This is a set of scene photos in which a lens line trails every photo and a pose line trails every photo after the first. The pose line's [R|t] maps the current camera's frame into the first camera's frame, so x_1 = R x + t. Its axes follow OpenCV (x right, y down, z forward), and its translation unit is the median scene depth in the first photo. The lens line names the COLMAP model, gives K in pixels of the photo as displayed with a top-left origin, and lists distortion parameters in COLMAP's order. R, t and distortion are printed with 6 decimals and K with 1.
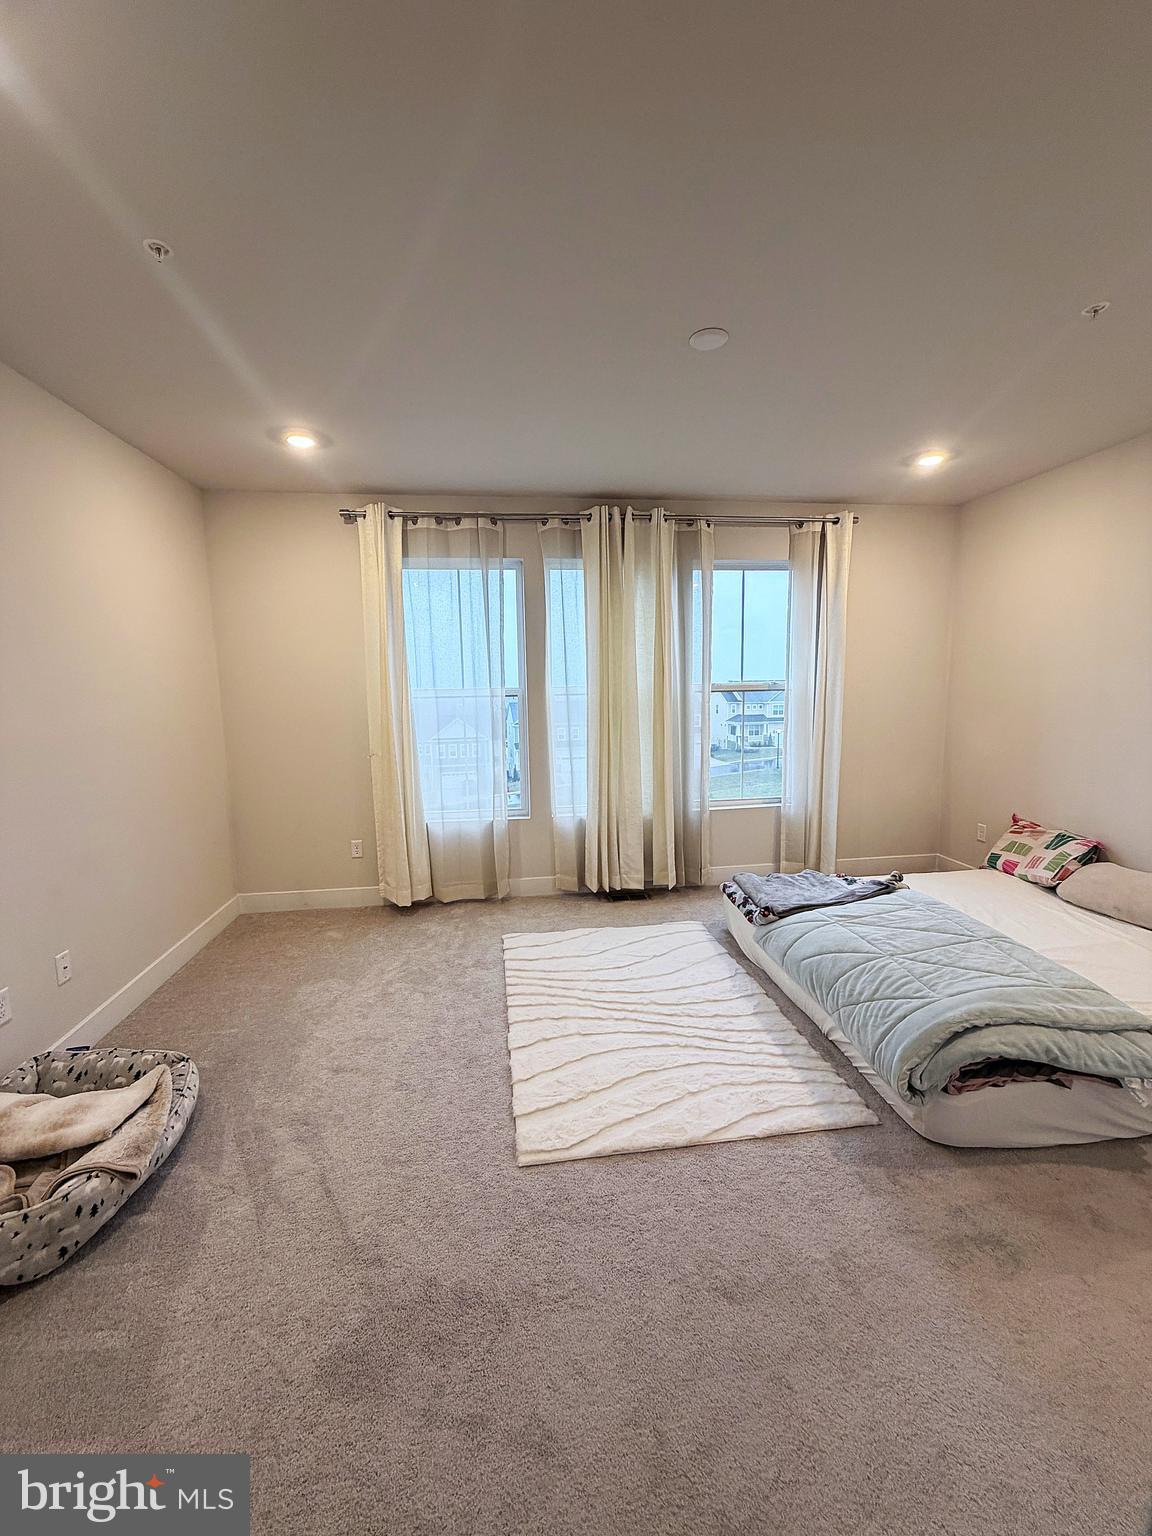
lens RADIAL K [[610.9, 0, 573.5], [0, 610.9, 762.4], [0, 0, 1]] dist [0.000183, 0.000188]
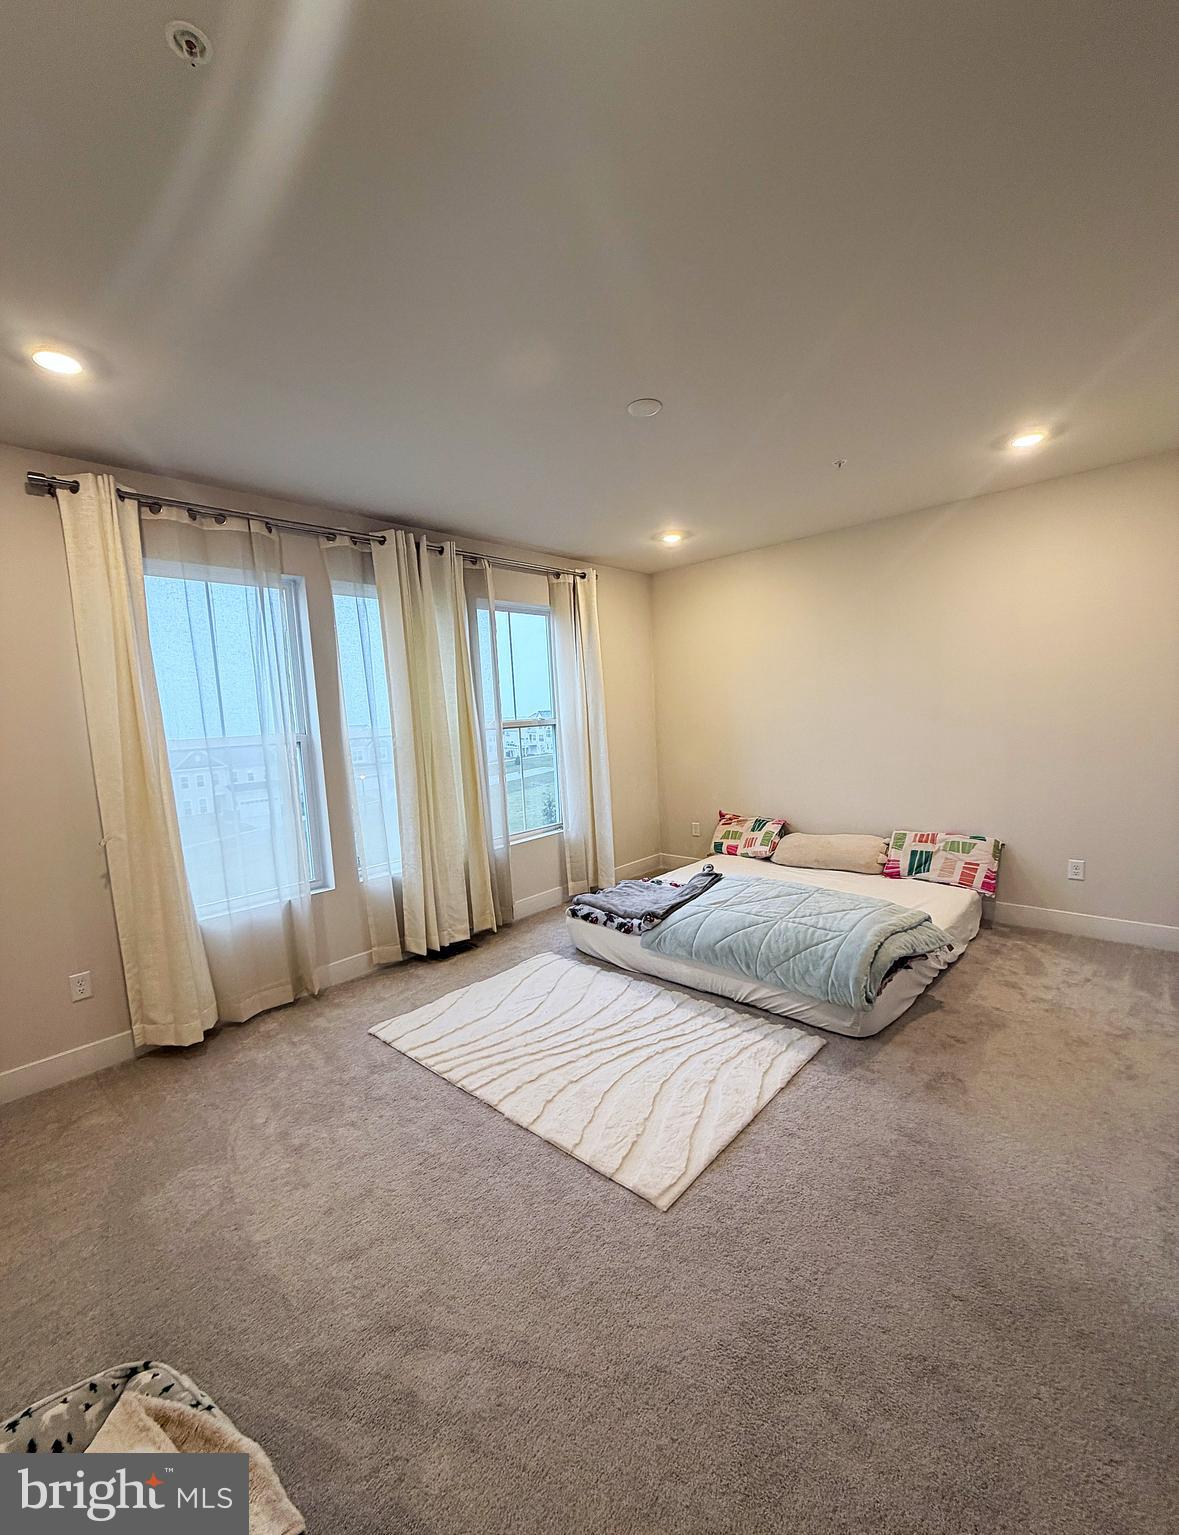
lens RADIAL K [[626.4, 0, 590.1], [0, 626.4, 777.2], [0, 0, 1]] dist [0.001524, 0.000303]
pose [[0.768505, -0.087120, 0.633885, -0.359857], [0.118615, 0.992913, -0.007341, -0.011619], [-0.628753, 0.080830, 0.773393, 0.123065]]
